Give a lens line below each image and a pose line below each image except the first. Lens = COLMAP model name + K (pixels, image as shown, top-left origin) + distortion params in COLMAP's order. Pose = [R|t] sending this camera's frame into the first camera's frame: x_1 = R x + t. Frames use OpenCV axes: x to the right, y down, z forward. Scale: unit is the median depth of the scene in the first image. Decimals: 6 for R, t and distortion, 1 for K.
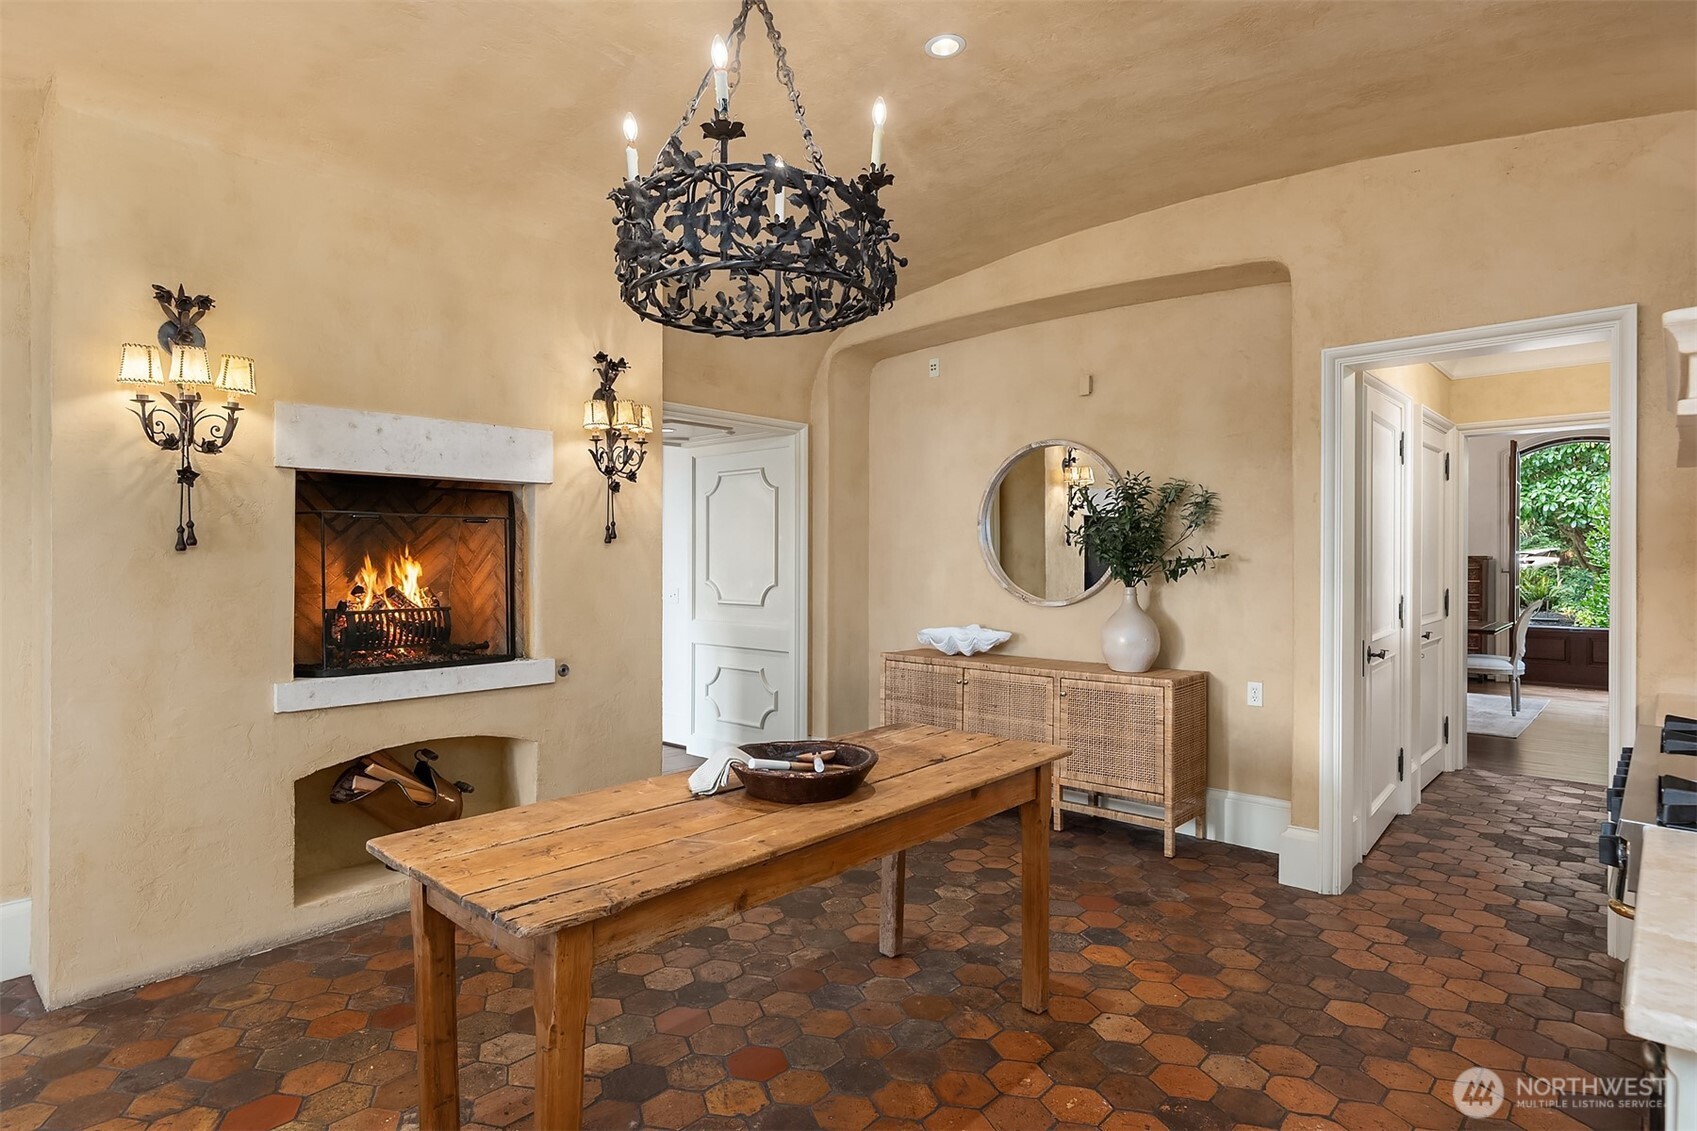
lens RADIAL K [[907.5, 0, 813.0], [0, 907.5, 563.0], [0, 0, 1]] dist [0.004967, 0.001368]
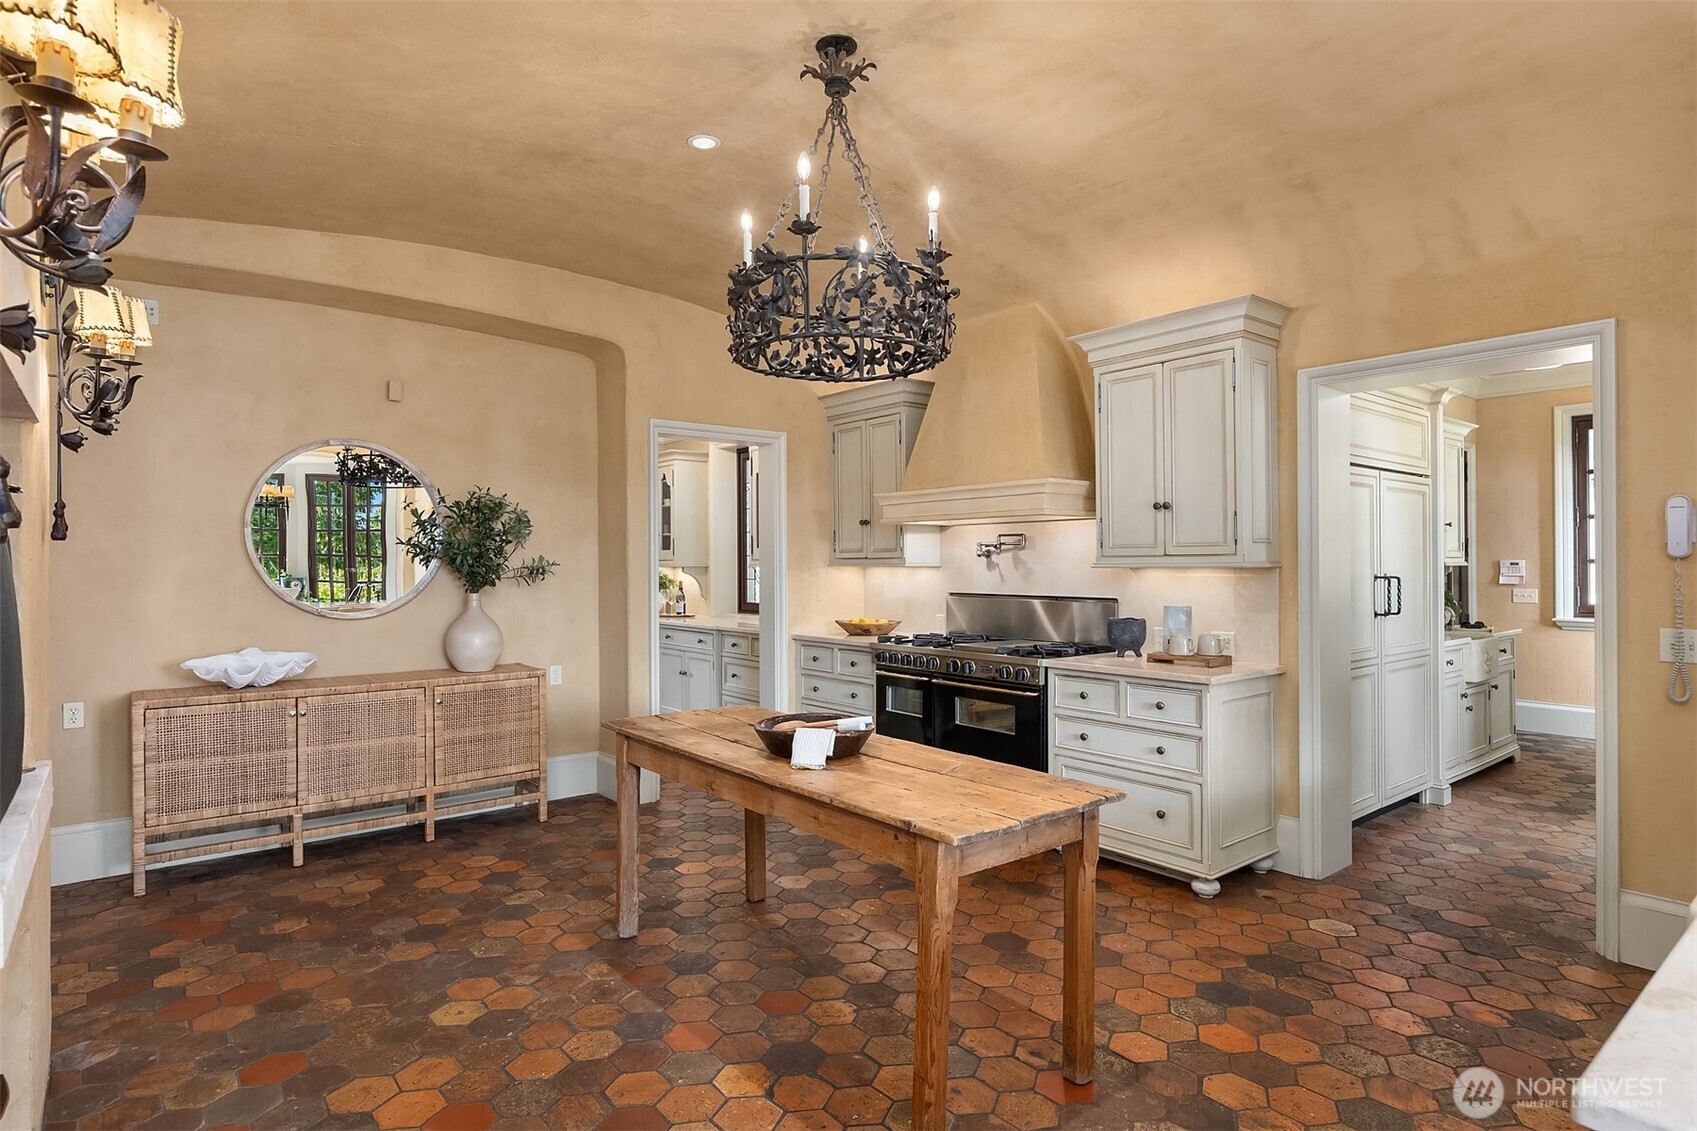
lens RADIAL K [[901.1, 0, 848.5], [0, 901.1, 565.5], [0, 0, 1]] dist [-0.001312, -0.000150]
pose [[0.131208, -0.000824, 0.991355, -0.875799], [0.008157, 0.999967, -0.000248, -0.003005], [-0.991321, 0.008119, 0.131210, 0.564086]]
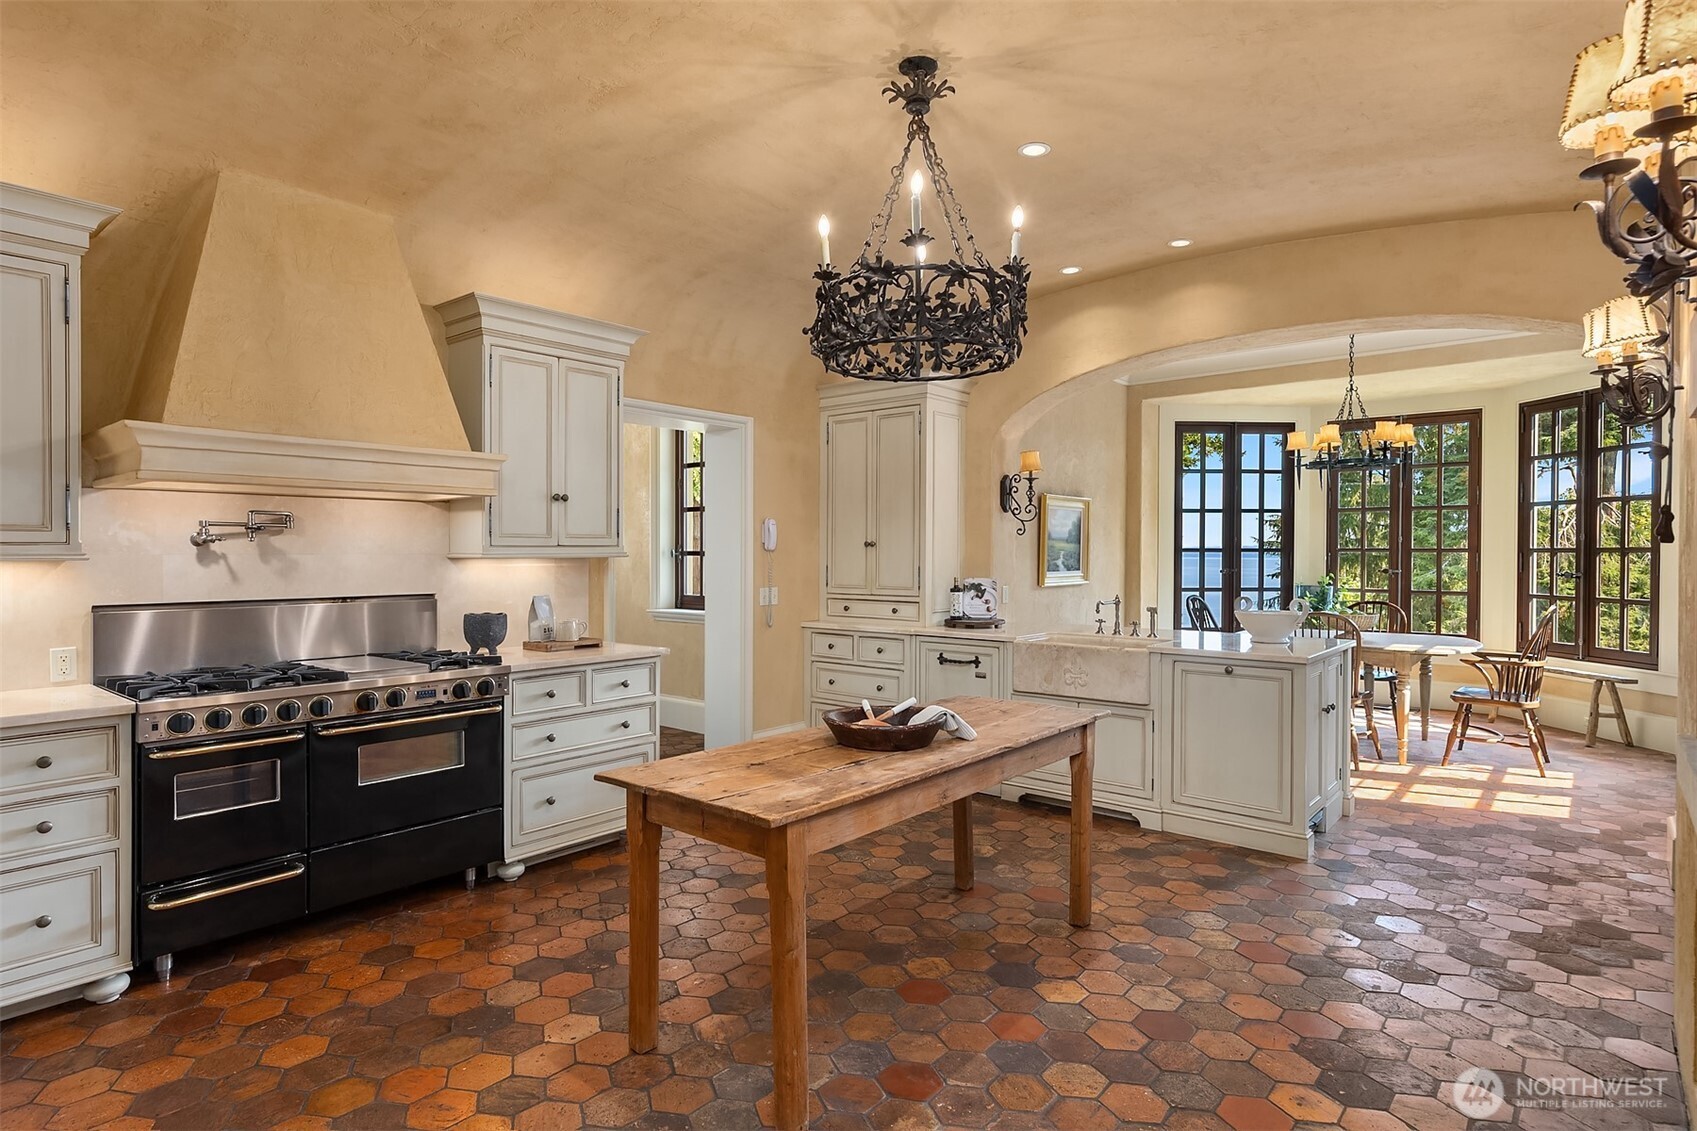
lens RADIAL K [[907.5, 0, 813.0], [0, 907.5, 563.0], [0, 0, 1]] dist [0.004967, 0.001368]
pose [[-0.999139, 0.007861, -0.040730, 0.088945], [0.007250, 0.999859, 0.015124, -0.006052], [0.040843, 0.014816, -0.999056, 1.574961]]
